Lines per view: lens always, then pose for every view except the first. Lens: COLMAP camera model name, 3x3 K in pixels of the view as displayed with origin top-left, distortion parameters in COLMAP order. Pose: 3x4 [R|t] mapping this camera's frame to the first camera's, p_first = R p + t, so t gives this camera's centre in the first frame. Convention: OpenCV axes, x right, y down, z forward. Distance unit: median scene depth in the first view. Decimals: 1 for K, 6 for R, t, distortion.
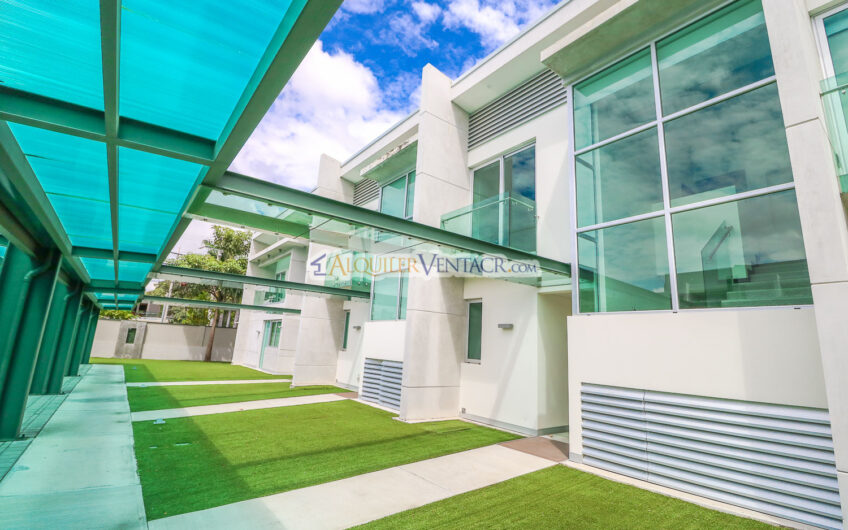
lens RADIAL K [[390.1, 0, 427.3], [0, 390.1, 255.8], [0, 0, 1]] dist [-0.000077, -0.000252]
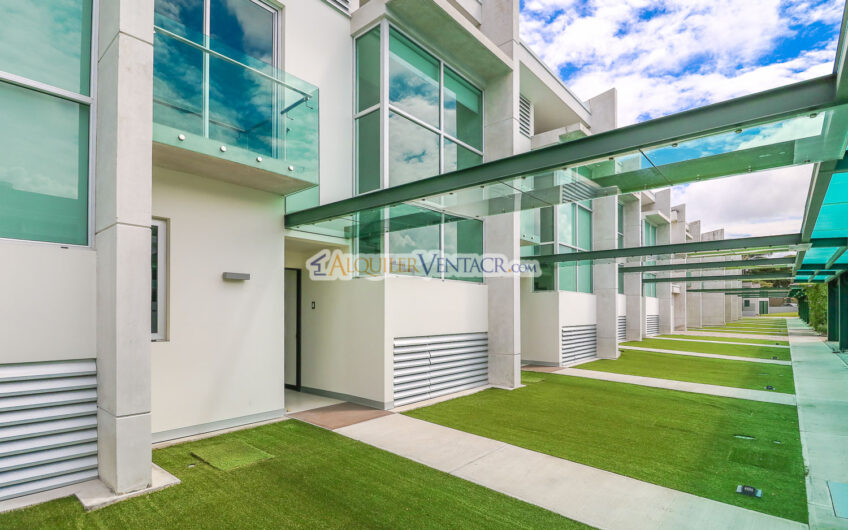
lens RADIAL K [[421.7, 0, 427.6], [0, 421.7, 298.4], [0, 0, 1]] dist [-0.000140, -0.000191]
pose [[-0.193099, -0.032337, 0.980646, -0.502377], [-0.236766, 0.971457, -0.014587, 0.140663], [-0.952184, -0.235000, -0.195243, 0.766765]]
